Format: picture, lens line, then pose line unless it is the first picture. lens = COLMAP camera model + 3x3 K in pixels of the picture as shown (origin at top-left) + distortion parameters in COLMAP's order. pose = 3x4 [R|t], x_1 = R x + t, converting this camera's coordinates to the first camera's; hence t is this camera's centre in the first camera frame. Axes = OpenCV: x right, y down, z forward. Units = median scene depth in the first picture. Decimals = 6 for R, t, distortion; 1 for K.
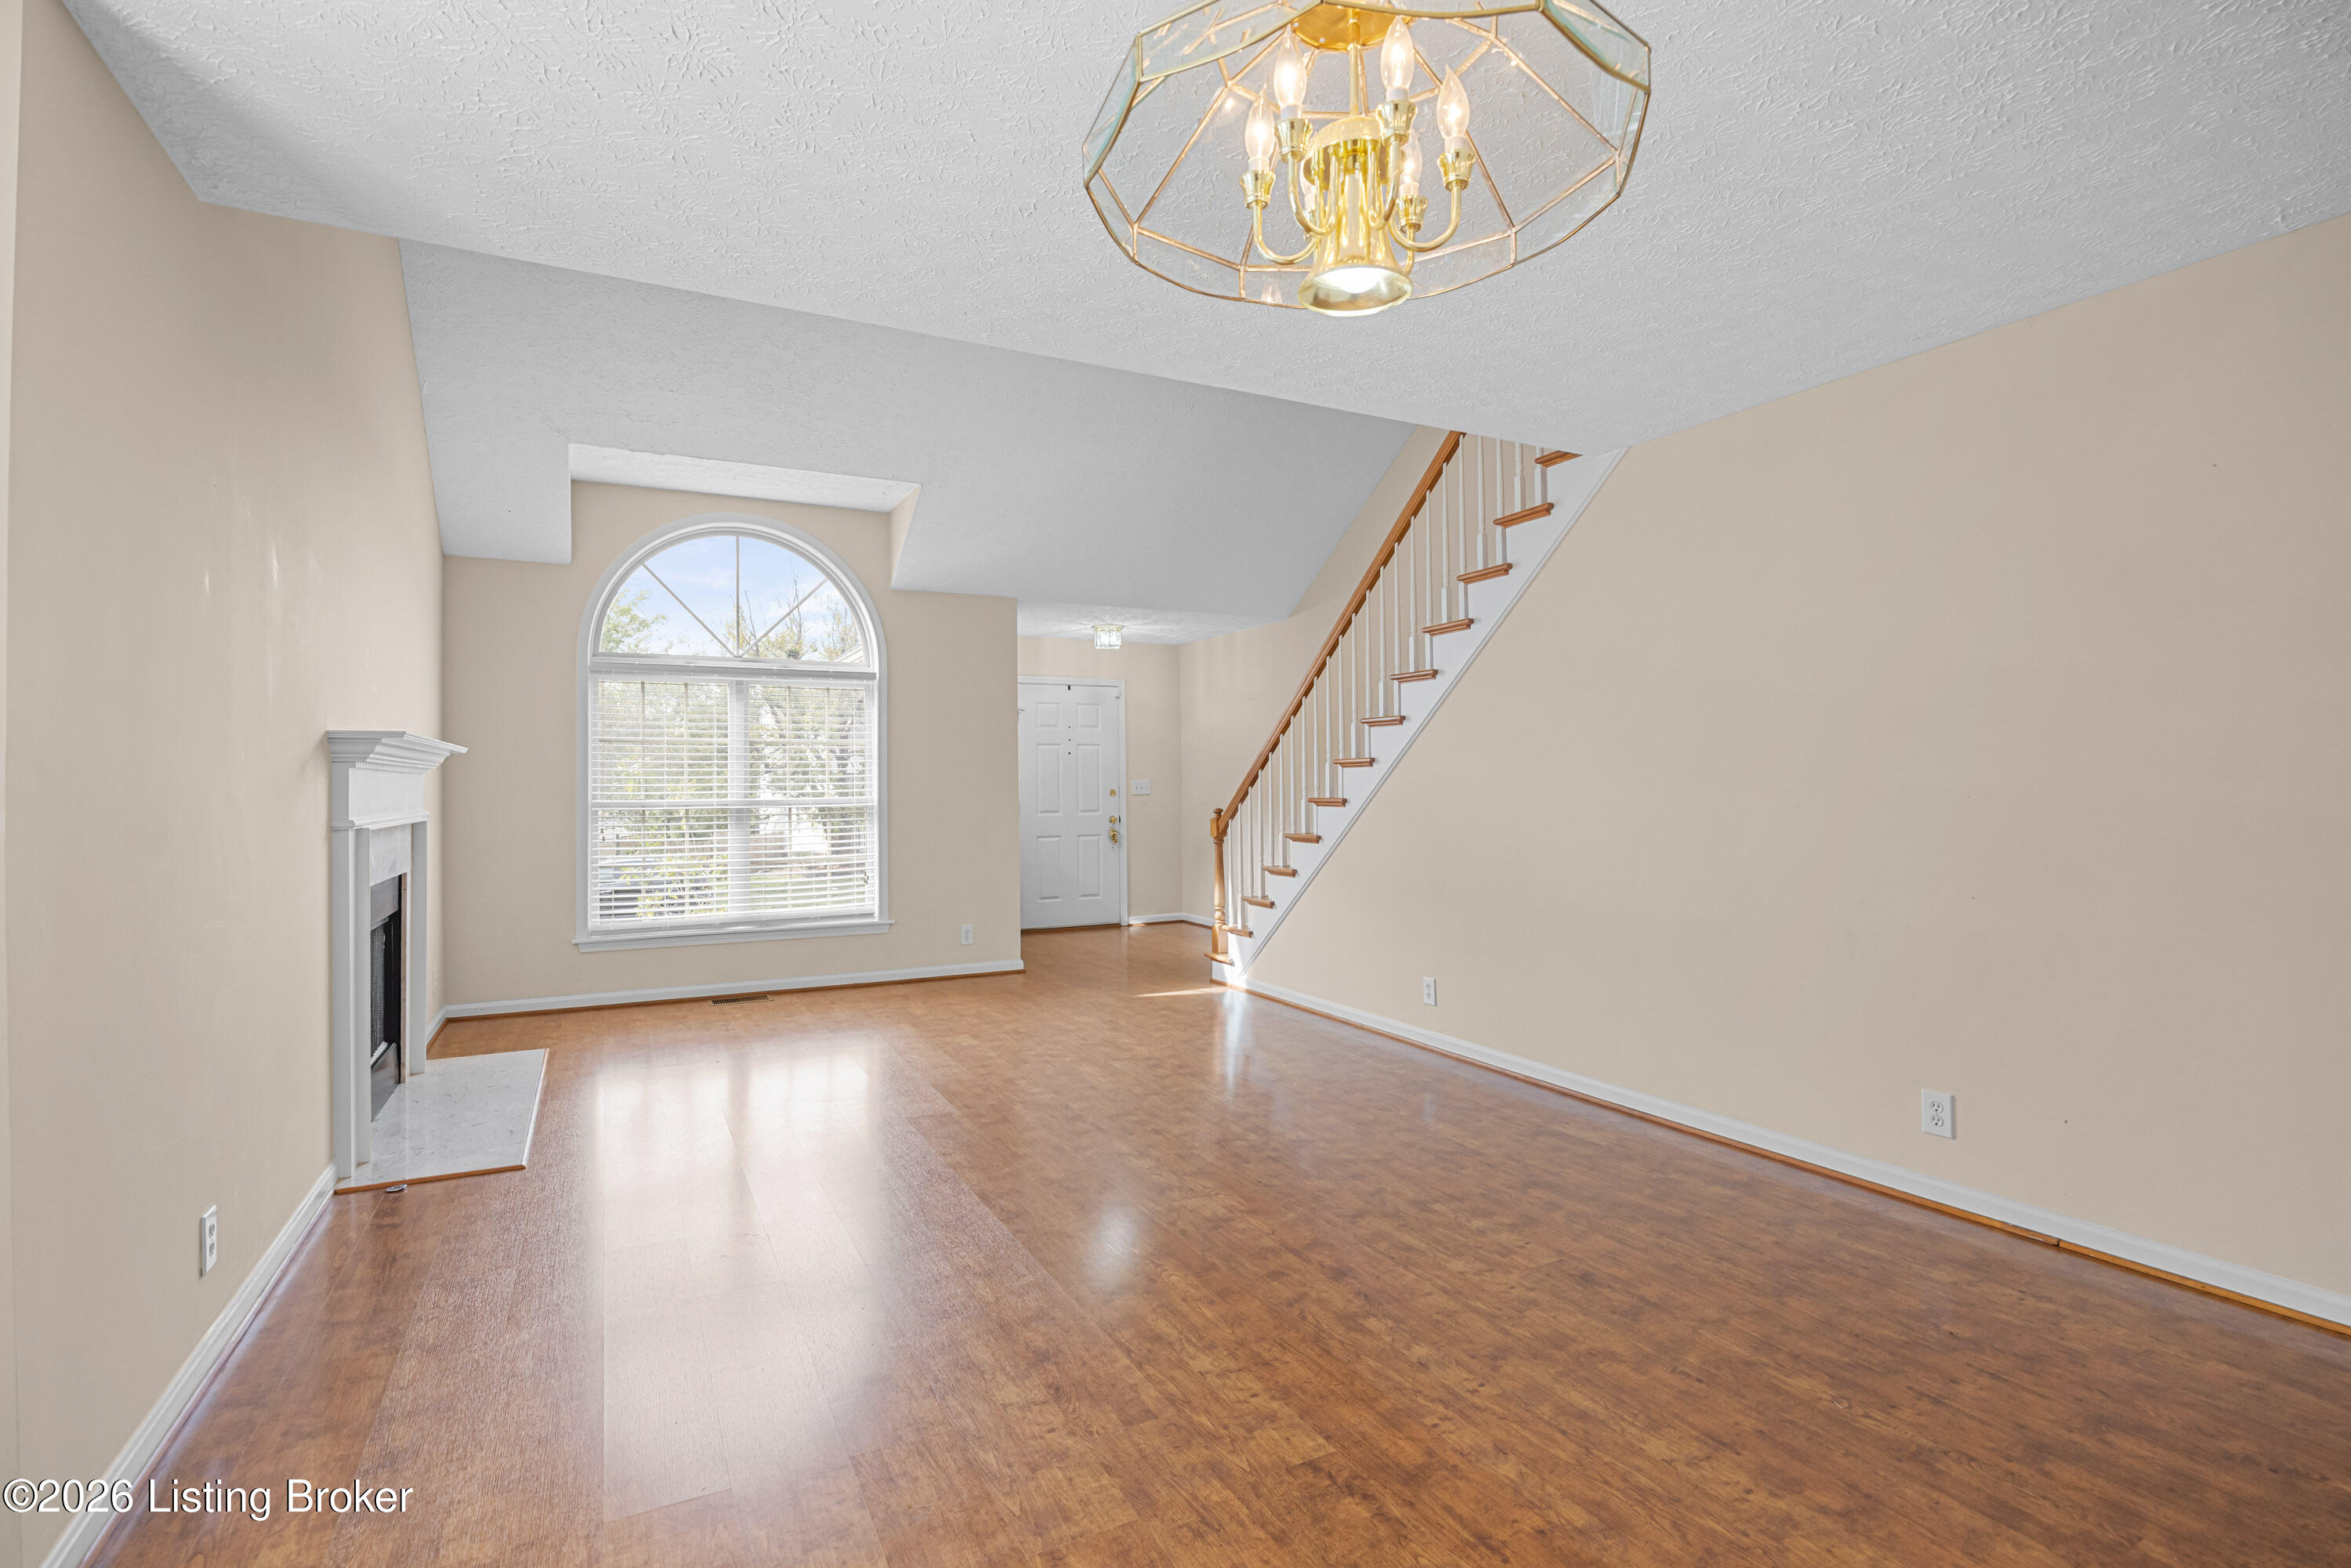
lens RADIAL K [[1072.7, 0, 1141.3], [0, 1072.7, 781.6], [0, 0, 1]] dist [-0.016877, 0.000573]
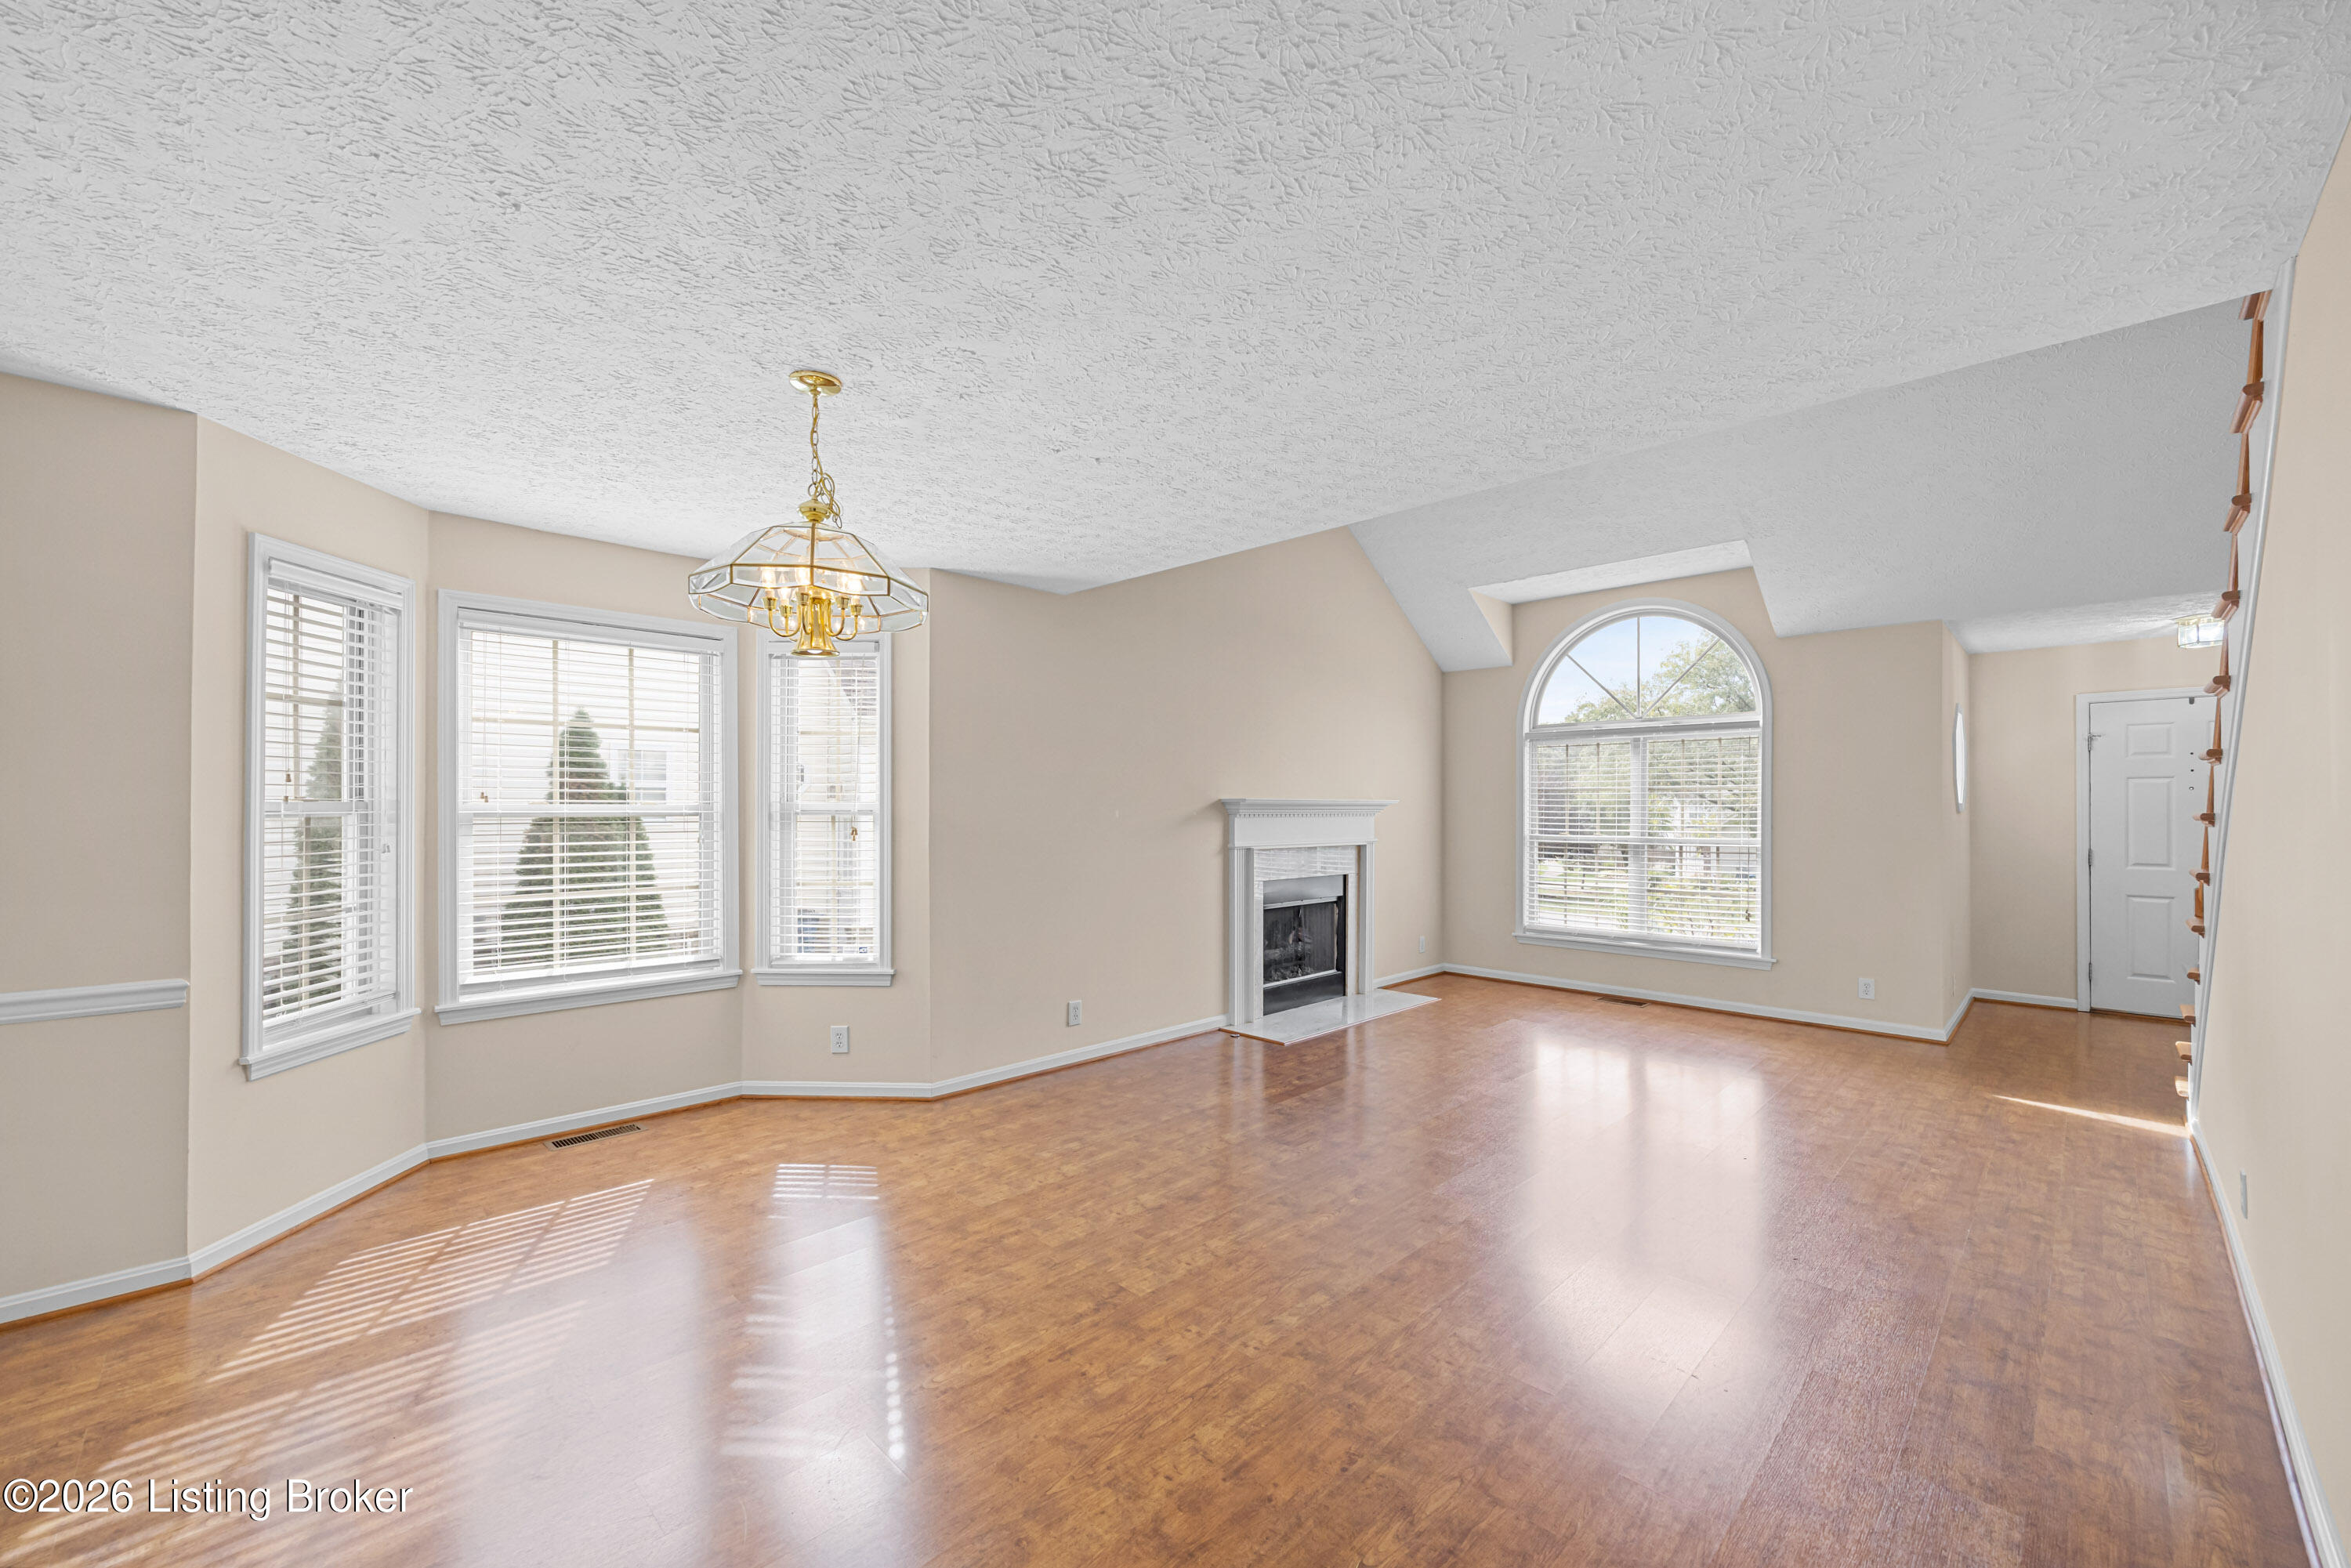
lens RADIAL K [[914.8, 0, 1198.0], [0, 914.8, 802.2], [0, 0, 1]] dist [-0.003139, 0.000503]
pose [[0.333211, 0.002527, -0.942849, 0.942875], [-0.002461, 0.999995, 0.001810, -0.049479], [0.942849, 0.001717, 0.333216, 0.424478]]
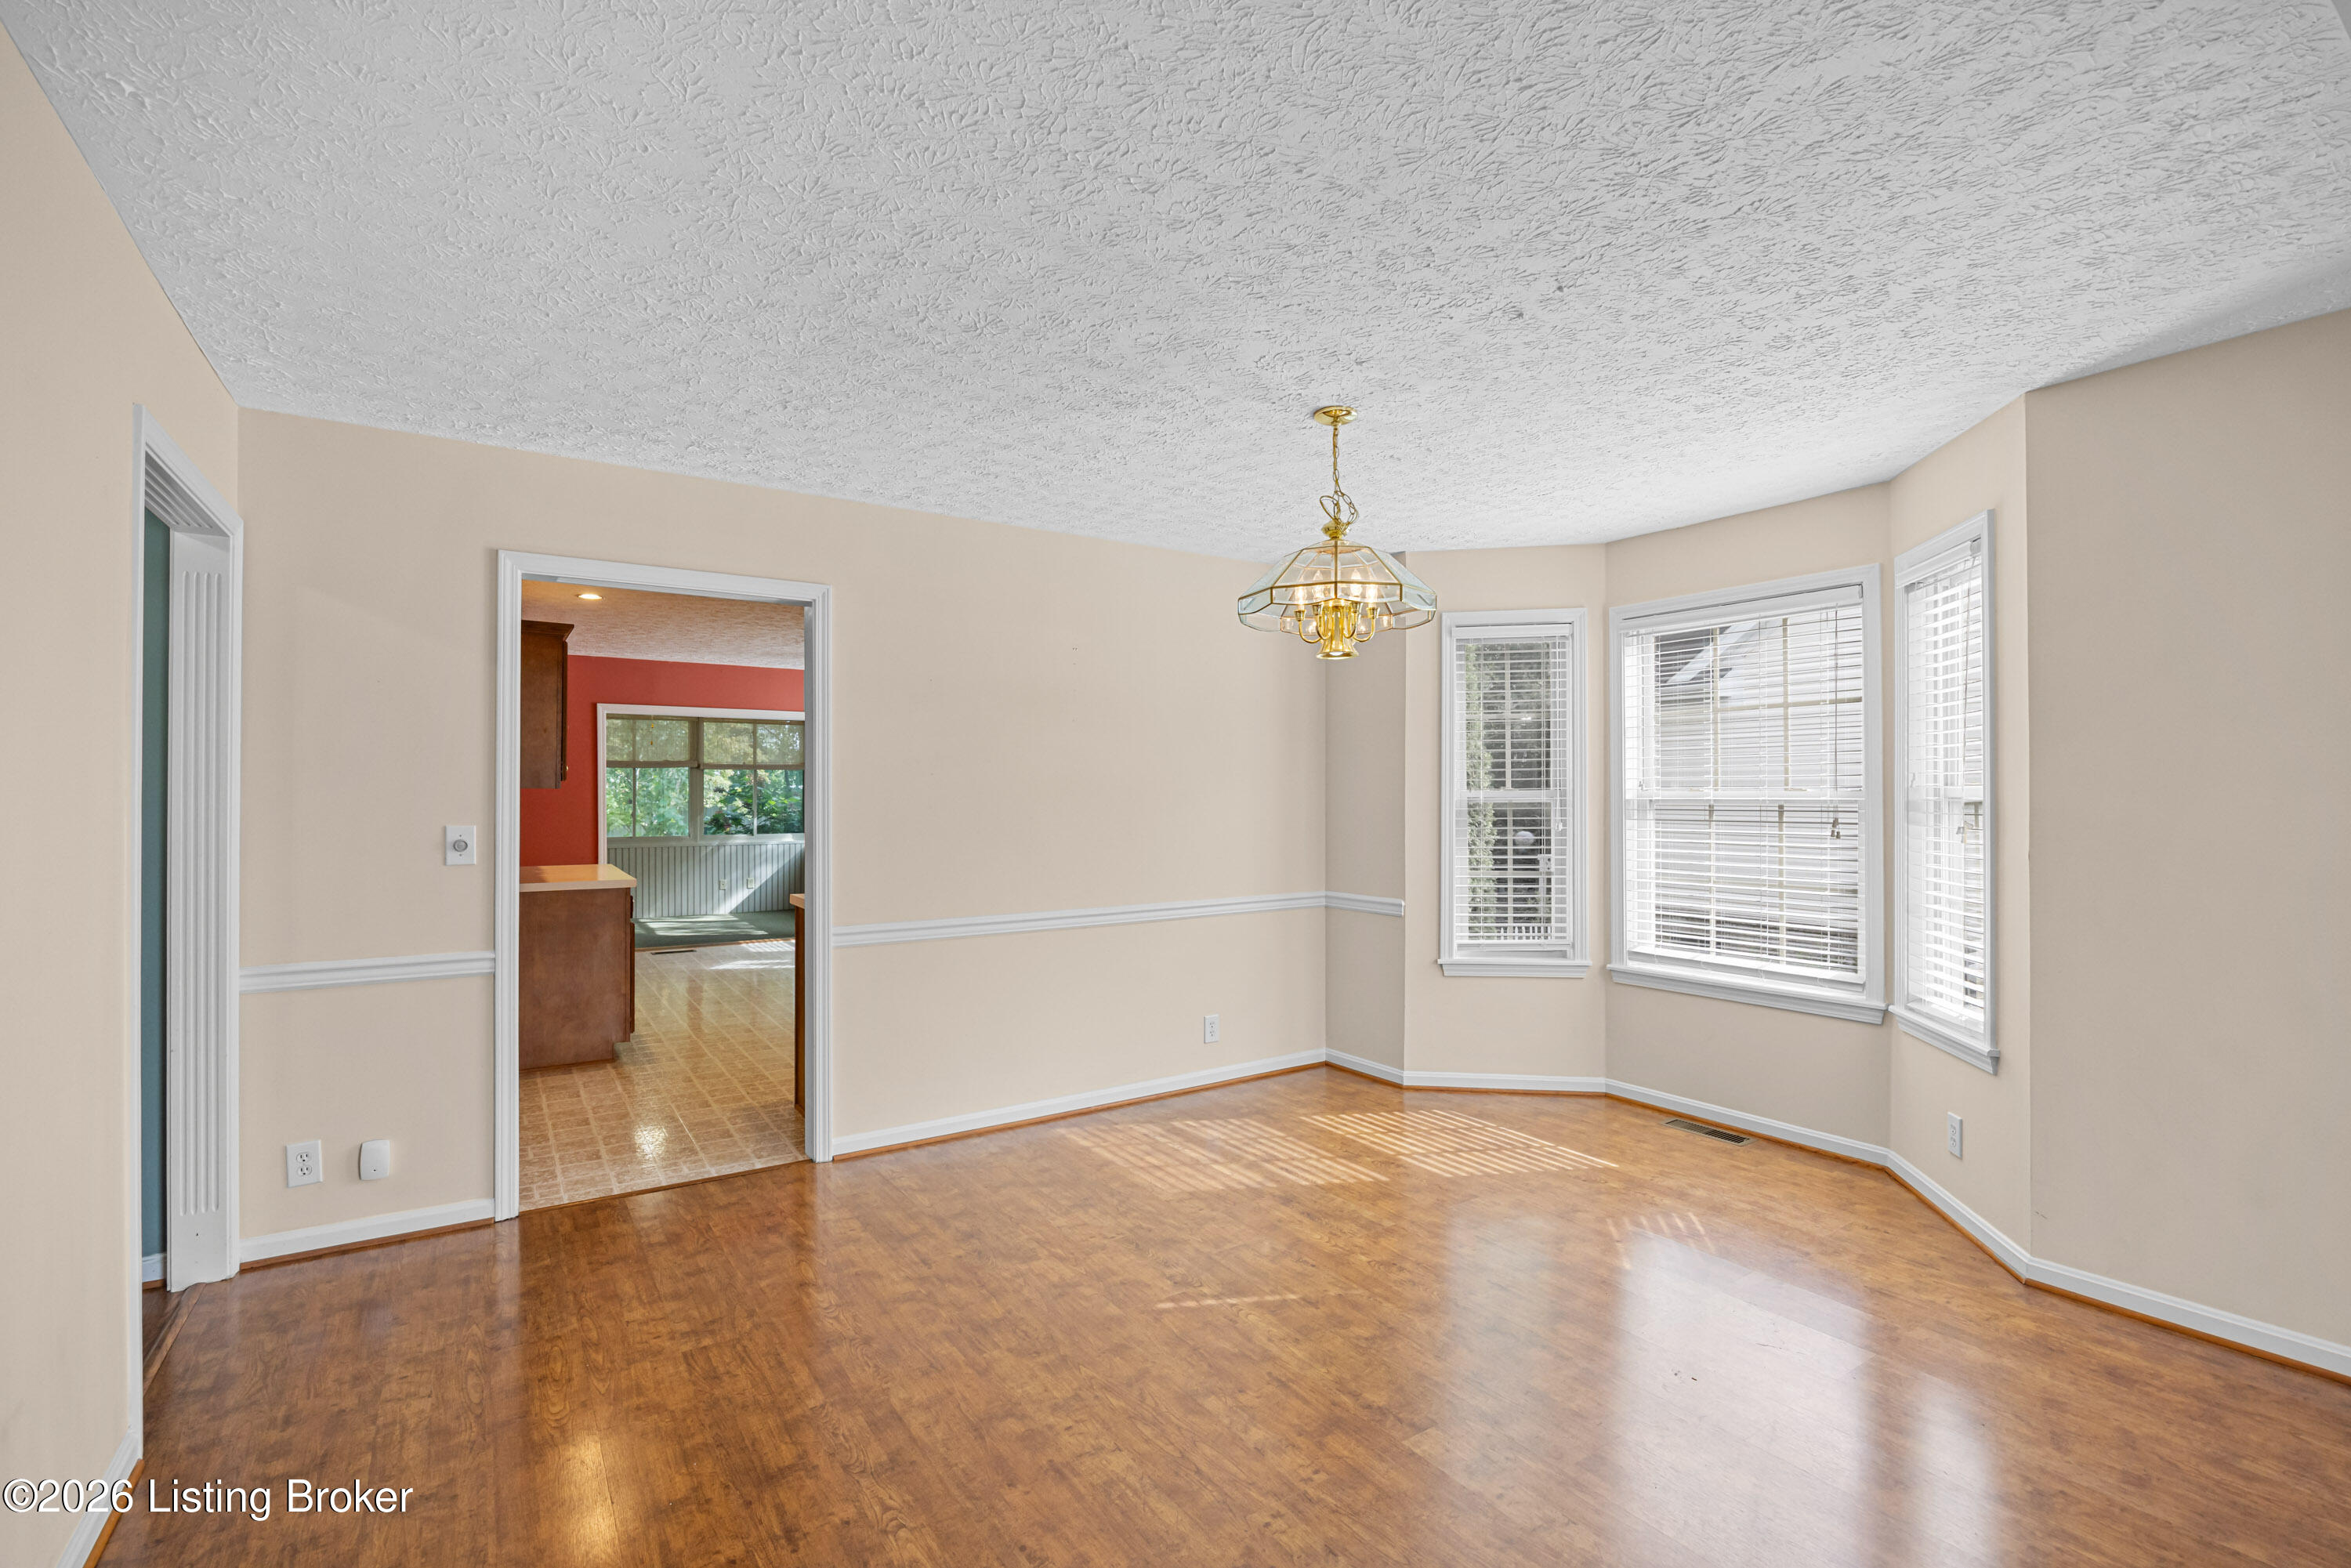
lens RADIAL K [[1050.1, 0, 1170.5], [0, 1050.1, 790.7], [0, 0, 1]] dist [-0.012361, 0.000147]
pose [[-0.991052, 0.007251, -0.133283, 0.376217], [0.007989, 0.999956, -0.004999, -0.041537], [0.133241, -0.006019, -0.991065, 1.368510]]
